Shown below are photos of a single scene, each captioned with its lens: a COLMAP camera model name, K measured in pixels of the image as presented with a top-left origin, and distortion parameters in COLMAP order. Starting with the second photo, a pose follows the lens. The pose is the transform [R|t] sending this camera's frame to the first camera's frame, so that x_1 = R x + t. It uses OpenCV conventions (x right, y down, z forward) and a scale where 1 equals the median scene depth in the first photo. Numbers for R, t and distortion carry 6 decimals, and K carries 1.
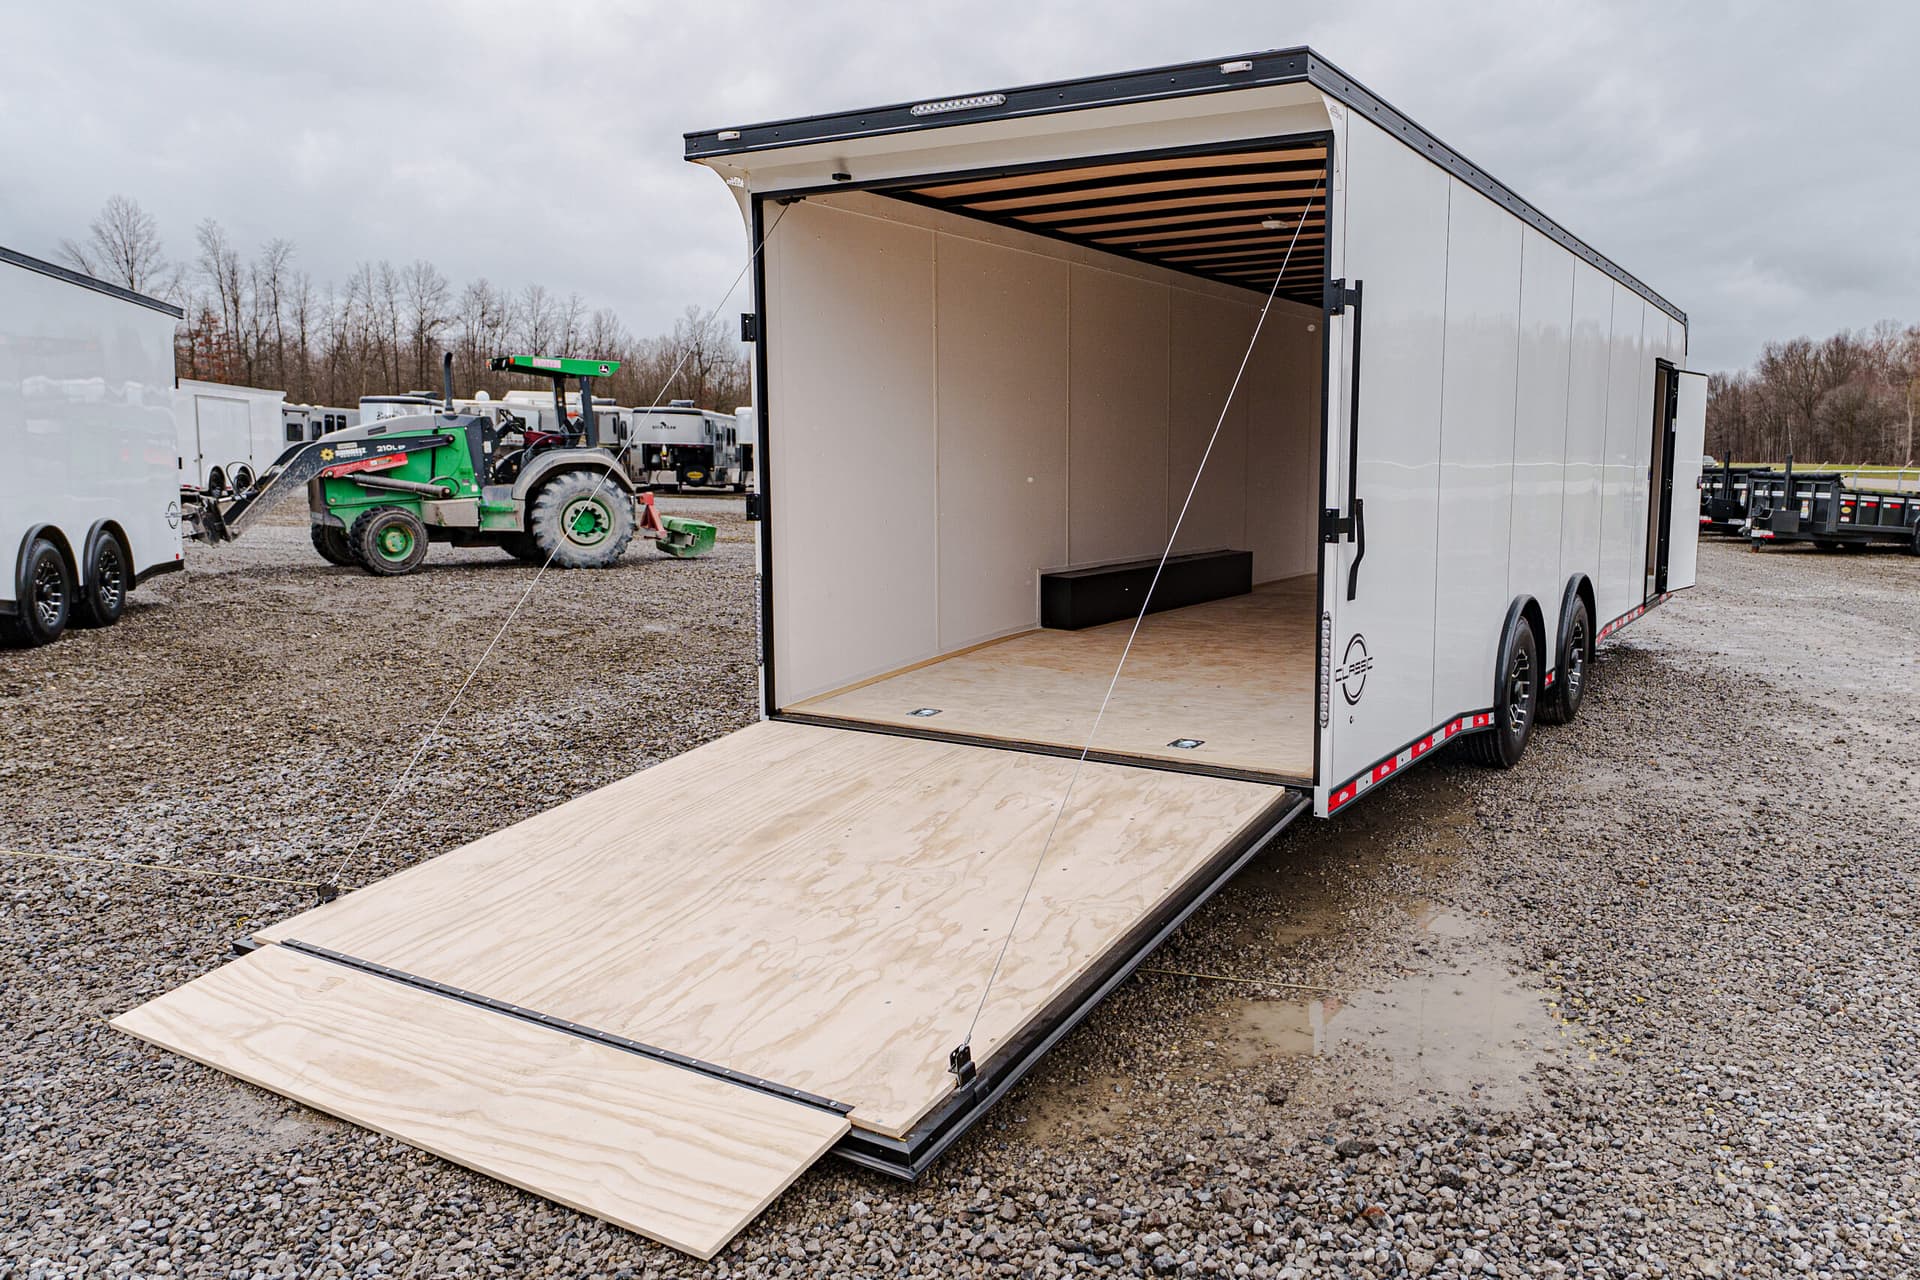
lens RADIAL K [[1566.4, 0, 942.8], [0, 1566.4, 605.7], [0, 0, 1]] dist [-0.002672, -0.002554]
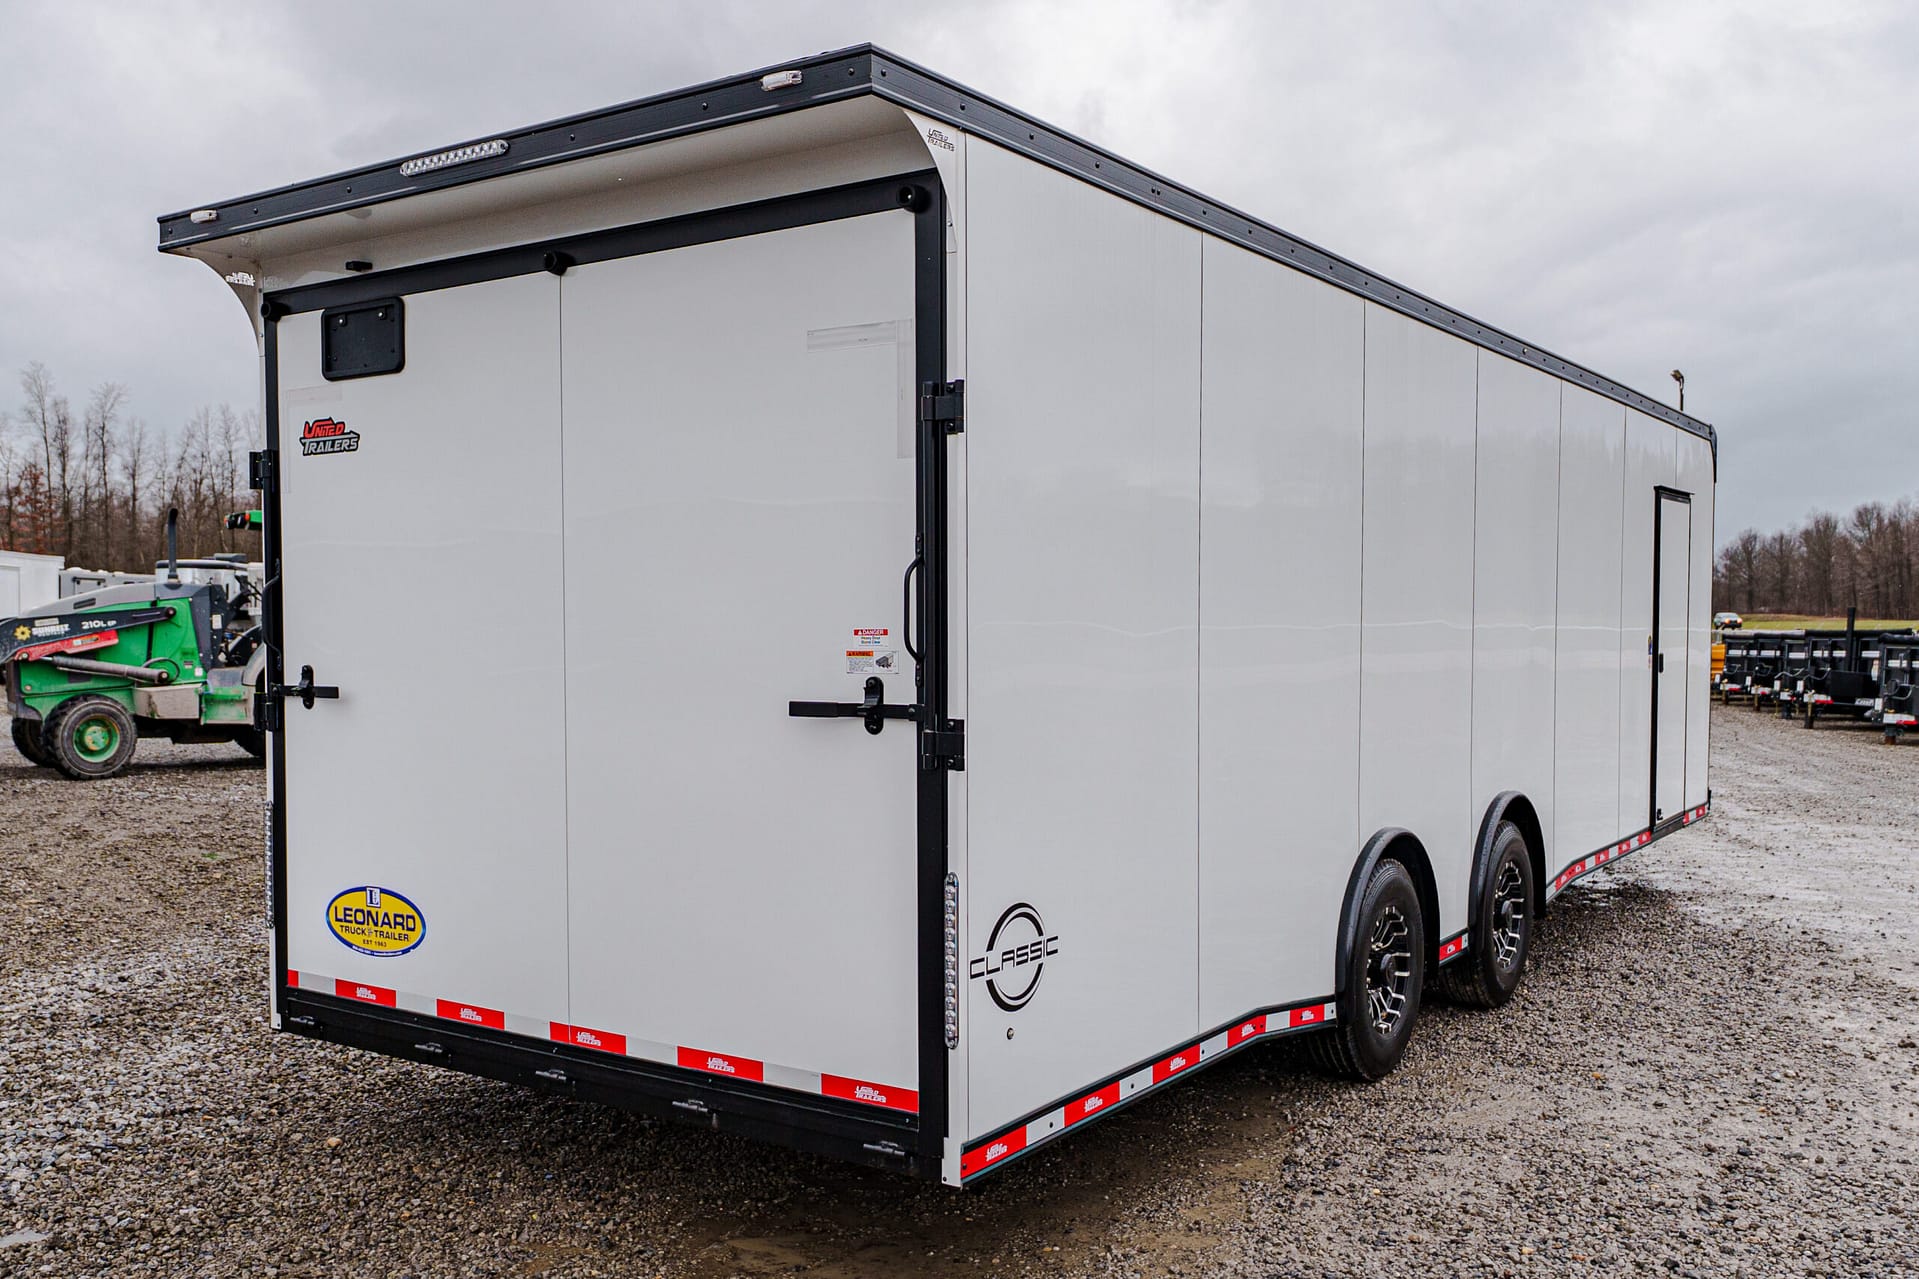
lens RADIAL K [[1841.8, 0, 731.0], [0, 1841.8, 631.5], [0, 0, 1]] dist [0.003564, 0.000000]
pose [[0.992837, -0.008710, -0.119160, 0.159930], [-0.001896, 0.996065, -0.088604, -0.018872], [0.119463, 0.088195, 0.988914, 0.130642]]
